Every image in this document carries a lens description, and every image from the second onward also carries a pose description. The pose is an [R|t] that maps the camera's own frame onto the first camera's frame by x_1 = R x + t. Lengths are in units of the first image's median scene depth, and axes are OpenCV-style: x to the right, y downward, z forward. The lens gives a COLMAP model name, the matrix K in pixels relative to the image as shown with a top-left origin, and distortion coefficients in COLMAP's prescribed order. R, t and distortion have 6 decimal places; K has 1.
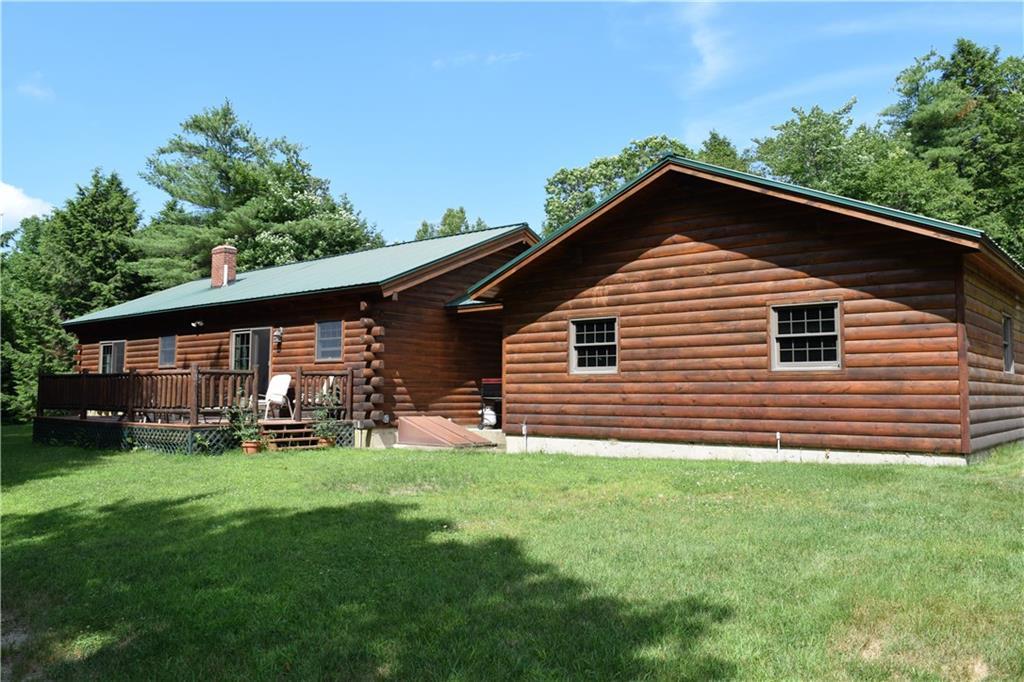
lens RADIAL K [[795.9, 0, 512.0], [0, 795.9, 341.0], [0, 0, 1]] dist [-0.027744, 0.015450]
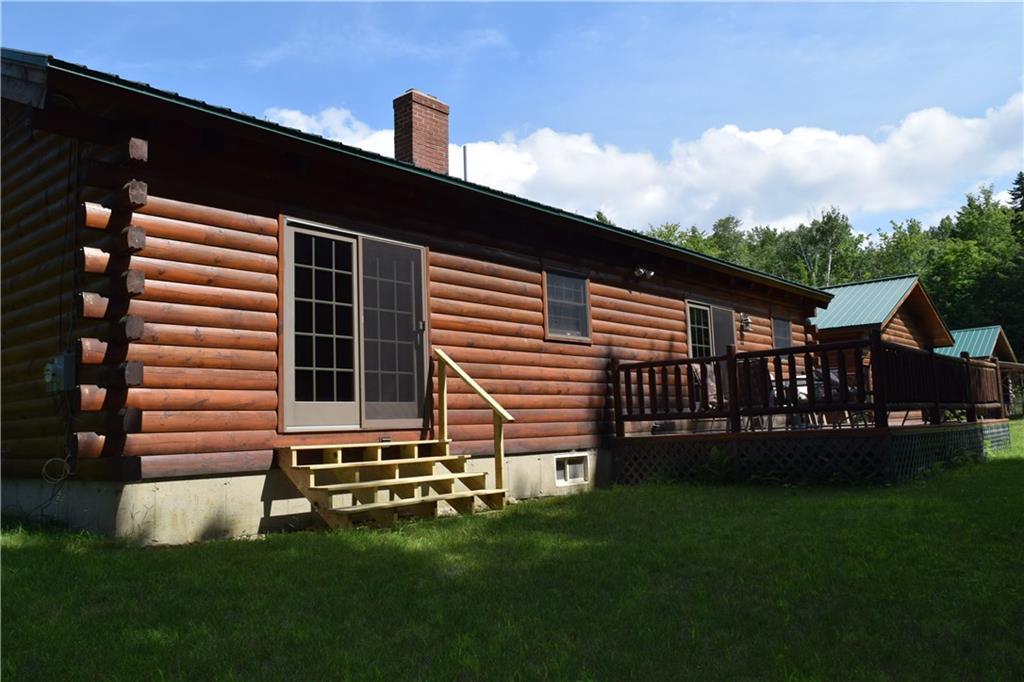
lens RADIAL K [[795.9, 0, 512.1], [0, 795.9, 339.4], [0, 0, 1]] dist [-0.027744, 0.015450]
pose [[0.000984, 0.108455, 0.994101, -0.769589], [-0.027533, 0.993727, -0.108387, 0.084094], [-0.999620, -0.027264, 0.003964, 0.975674]]
